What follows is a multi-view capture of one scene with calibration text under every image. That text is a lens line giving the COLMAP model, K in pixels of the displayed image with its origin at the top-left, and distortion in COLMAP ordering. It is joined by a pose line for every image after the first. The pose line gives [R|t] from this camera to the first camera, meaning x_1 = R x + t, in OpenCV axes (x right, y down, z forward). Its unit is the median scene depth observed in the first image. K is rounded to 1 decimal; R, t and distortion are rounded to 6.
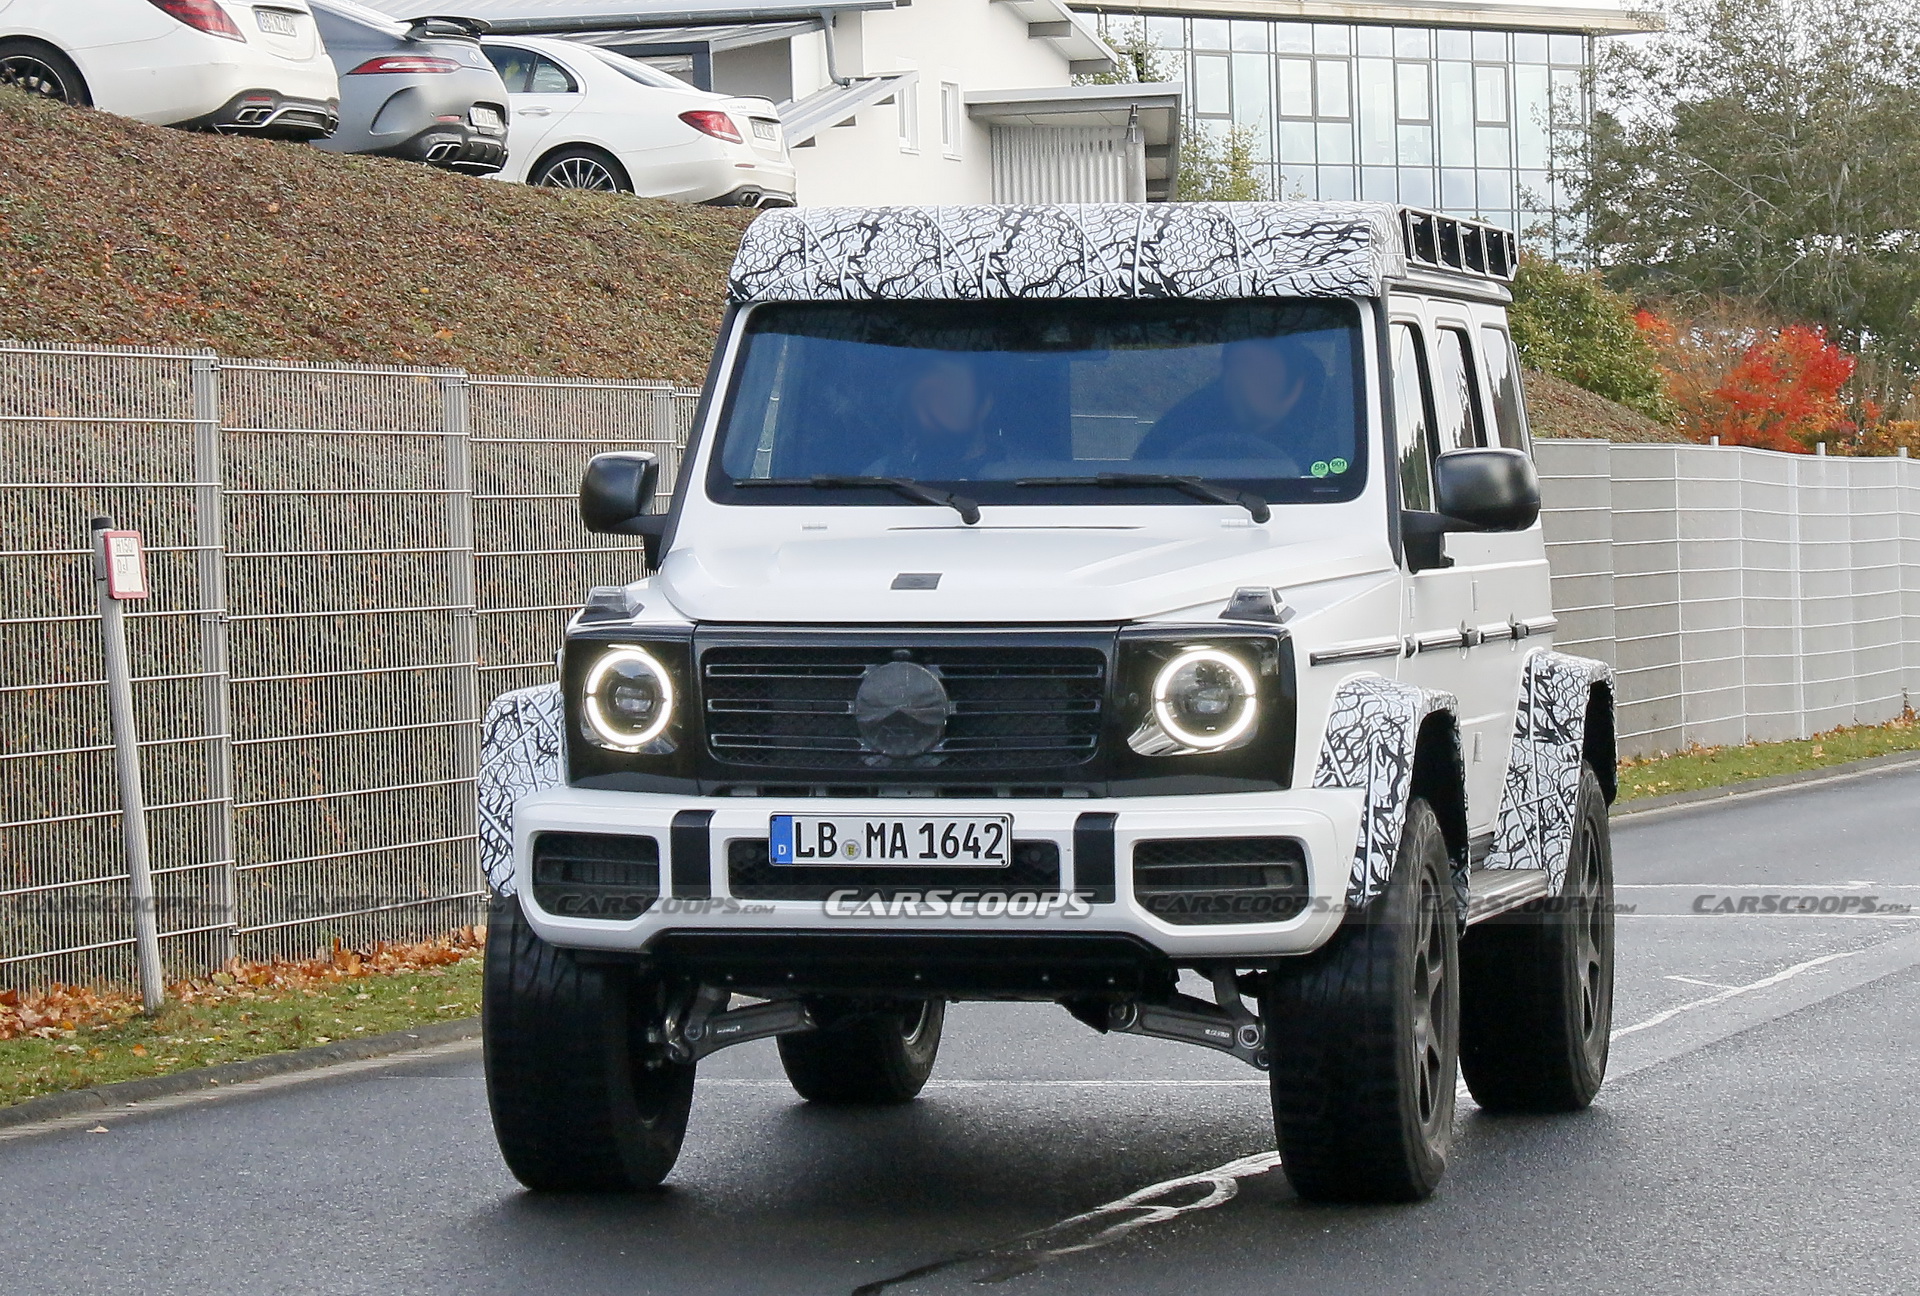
lens RADIAL K [[7314.2, 0, 960.2], [0, 7314.2, 648.2], [0, 0, 1]] dist [-0.359328, 0.000000]
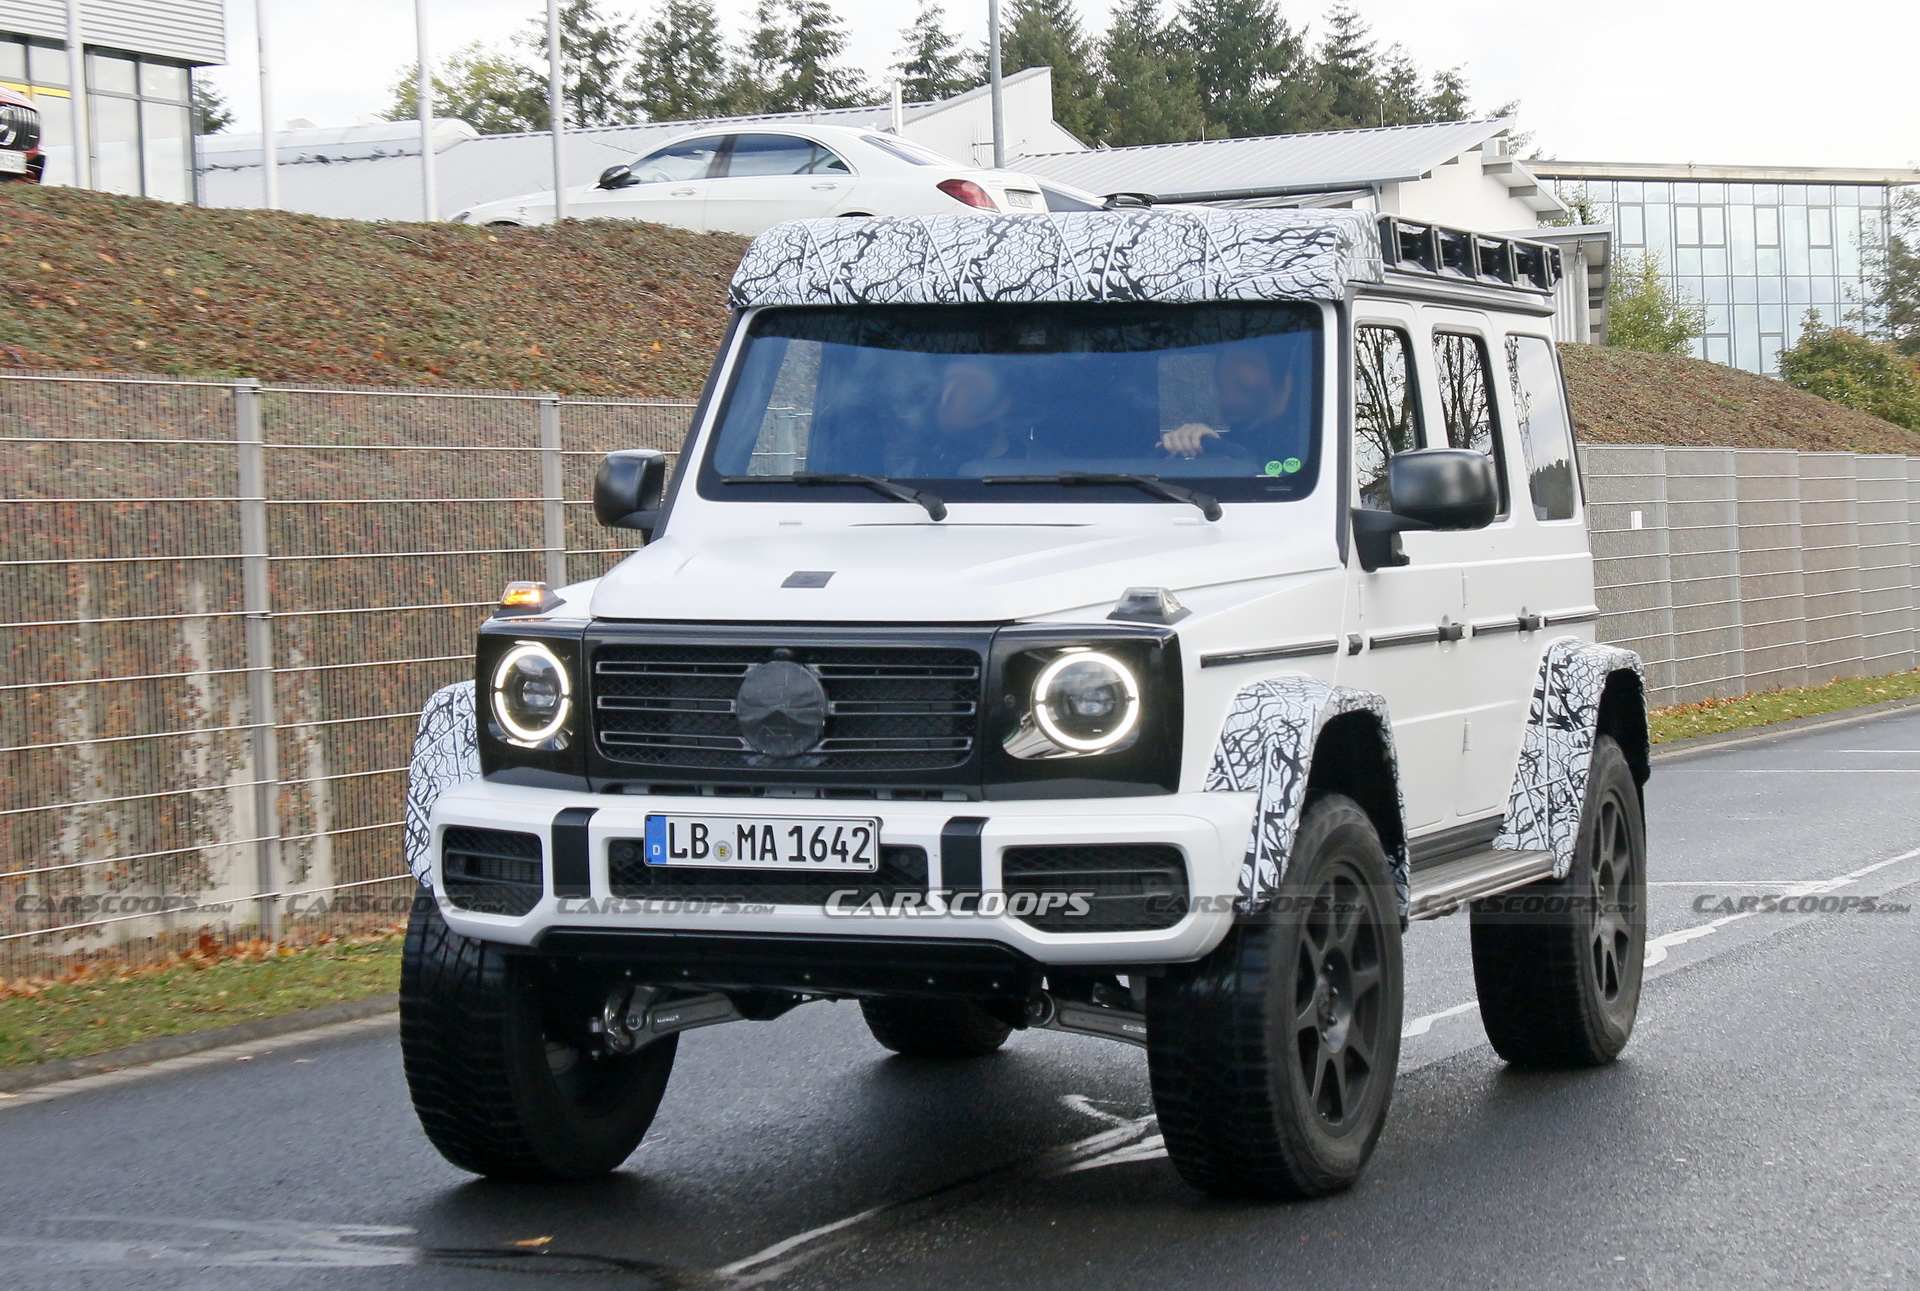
lens RADIAL K [[4941.8, 0, 945.8], [0, 4941.8, 631.7], [0, 0, 1]] dist [-0.141339, 0.000000]
pose [[0.991778, 0.007309, -0.127765, 0.092072], [-0.006206, 0.999940, 0.009035, -0.007733], [0.127823, -0.008168, 0.991763, 0.311861]]
